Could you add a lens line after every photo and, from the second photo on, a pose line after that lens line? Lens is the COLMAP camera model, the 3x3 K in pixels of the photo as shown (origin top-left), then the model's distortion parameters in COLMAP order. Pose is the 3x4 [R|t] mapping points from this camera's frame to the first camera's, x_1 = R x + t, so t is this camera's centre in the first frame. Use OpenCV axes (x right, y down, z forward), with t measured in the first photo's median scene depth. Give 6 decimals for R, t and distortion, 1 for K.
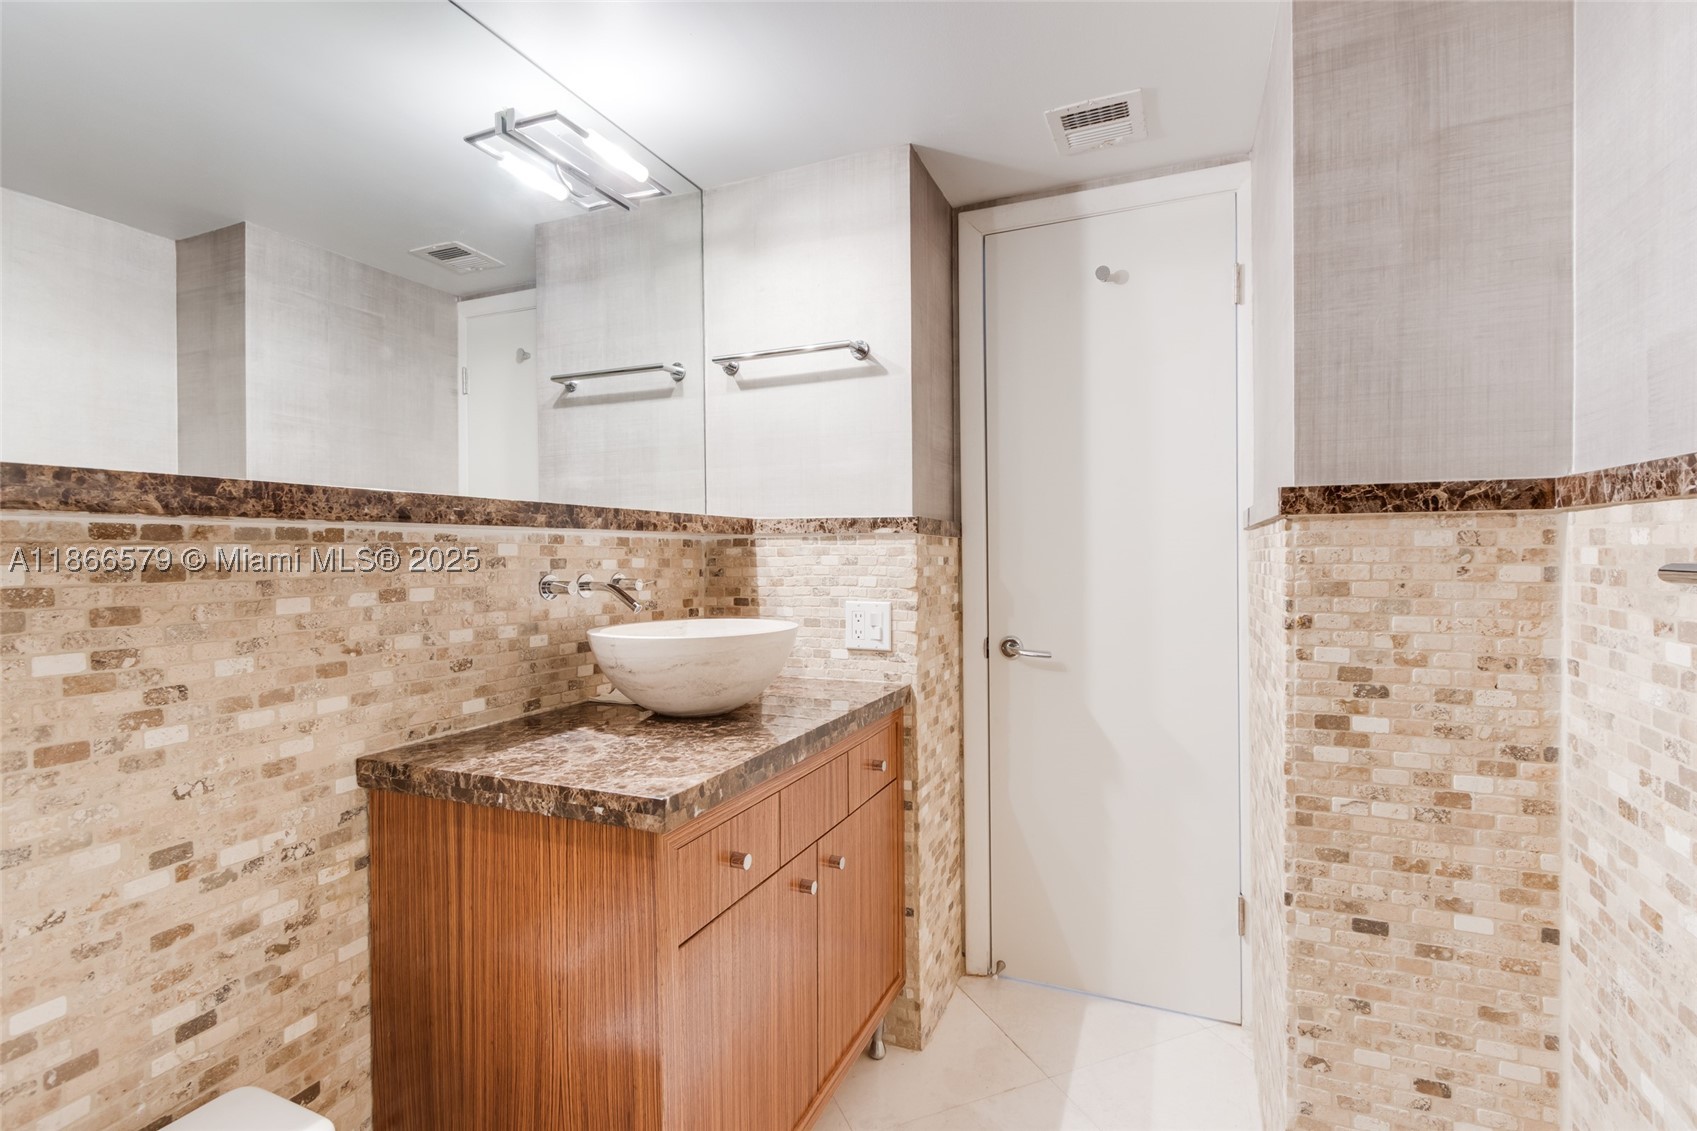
lens RADIAL K [[778.8, 0, 849.8], [0, 778.8, 559.5], [0, 0, 1]] dist [0.002723, -0.000829]
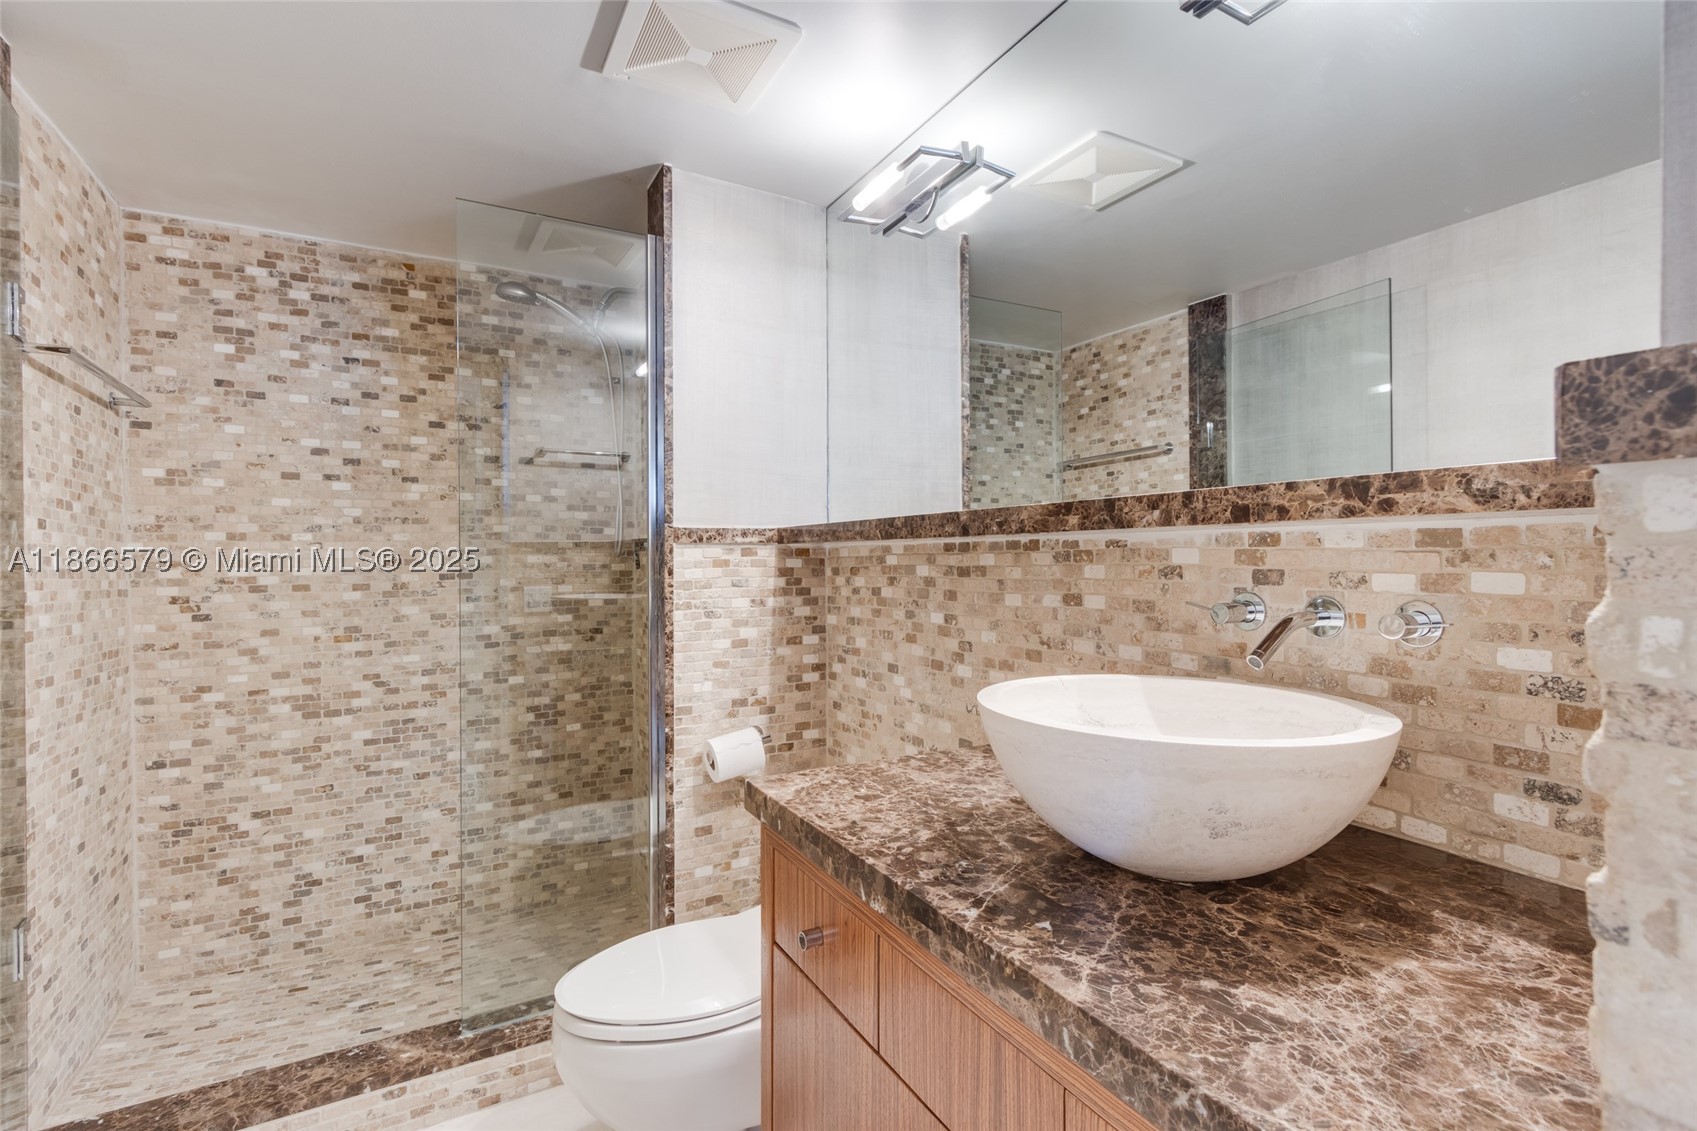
lens RADIAL K [[778.8, 0, 848.7], [0, 778.8, 561.1], [0, 0, 1]] dist [0.002723, -0.000829]
pose [[-0.605832, 0.013291, -0.795482, 0.469499], [0.002980, 0.999891, 0.014436, -0.024195], [0.795587, 0.006375, -0.605806, 1.474849]]
